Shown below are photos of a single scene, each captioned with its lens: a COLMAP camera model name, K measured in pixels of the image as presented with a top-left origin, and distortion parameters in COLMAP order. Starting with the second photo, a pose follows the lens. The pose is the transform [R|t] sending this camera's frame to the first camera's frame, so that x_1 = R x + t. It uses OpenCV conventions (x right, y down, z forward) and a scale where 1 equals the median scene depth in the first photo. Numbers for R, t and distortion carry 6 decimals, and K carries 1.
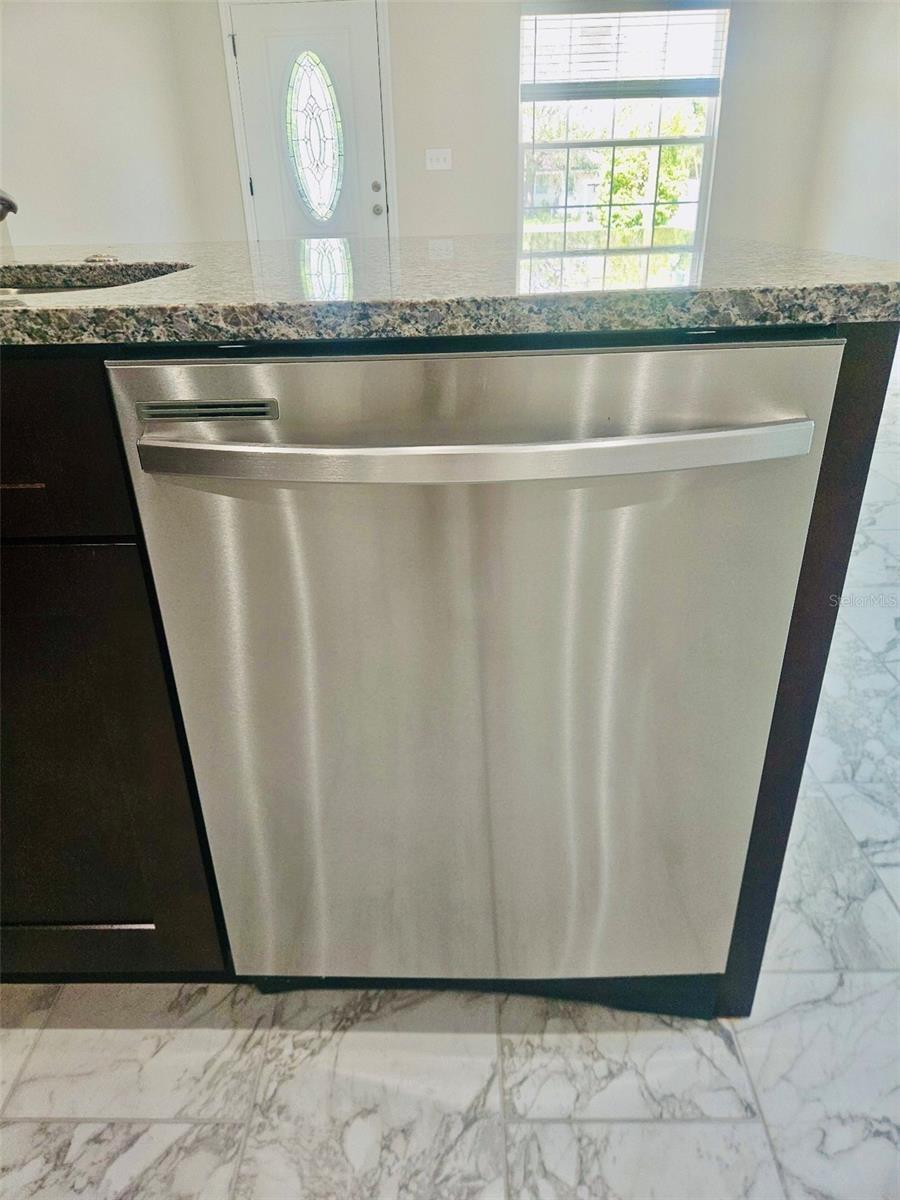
lens RADIAL K [[804.0, 0, 439.1], [0, 804.0, 598.7], [0, 0, 1]] dist [0.078950, -0.073549]
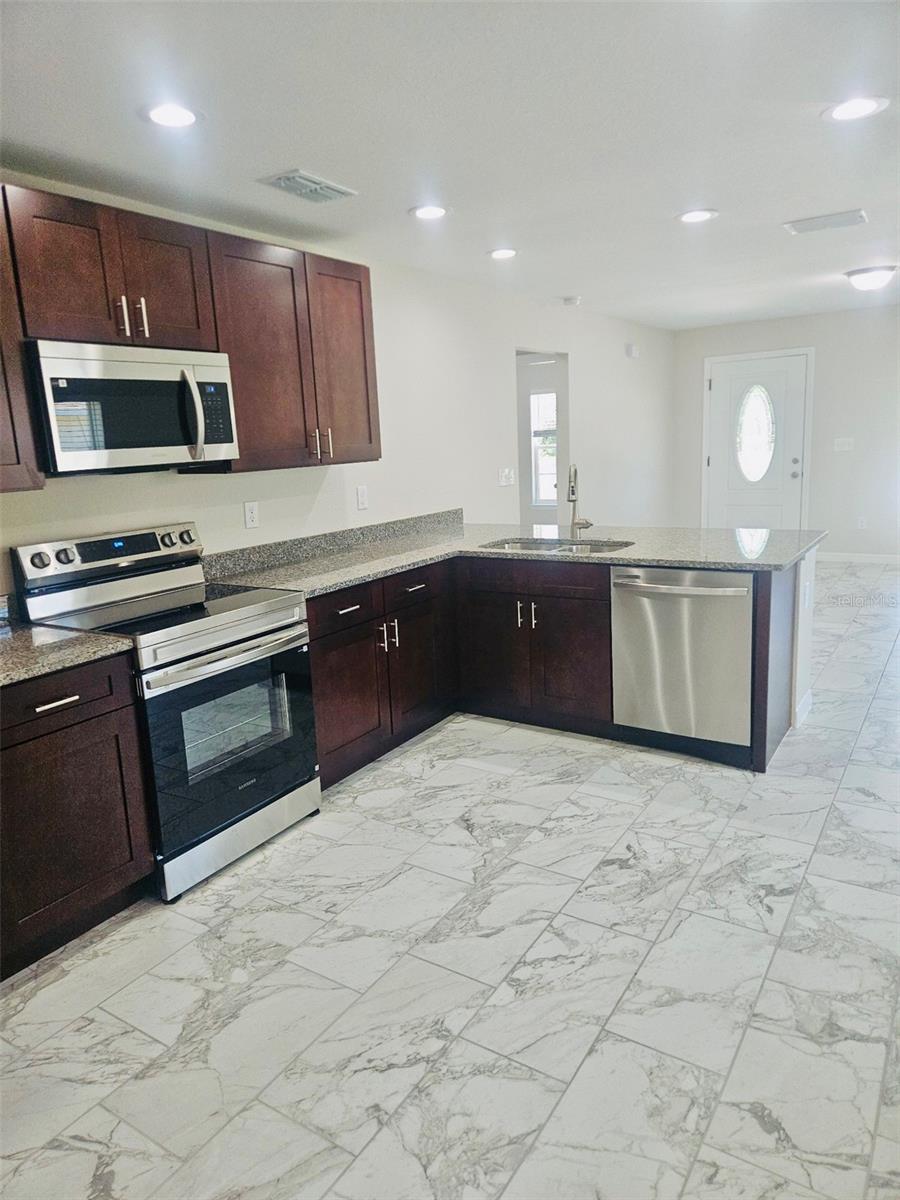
lens RADIAL K [[804.0, 0, 431.4], [0, 804.0, 587.9], [0, 0, 1]] dist [0.078950, -0.073549]
pose [[0.839753, 0.088043, -0.535783, 1.433657], [-0.218031, 0.958394, -0.184240, 1.060608], [0.497270, 0.271533, 0.824010, -3.854942]]
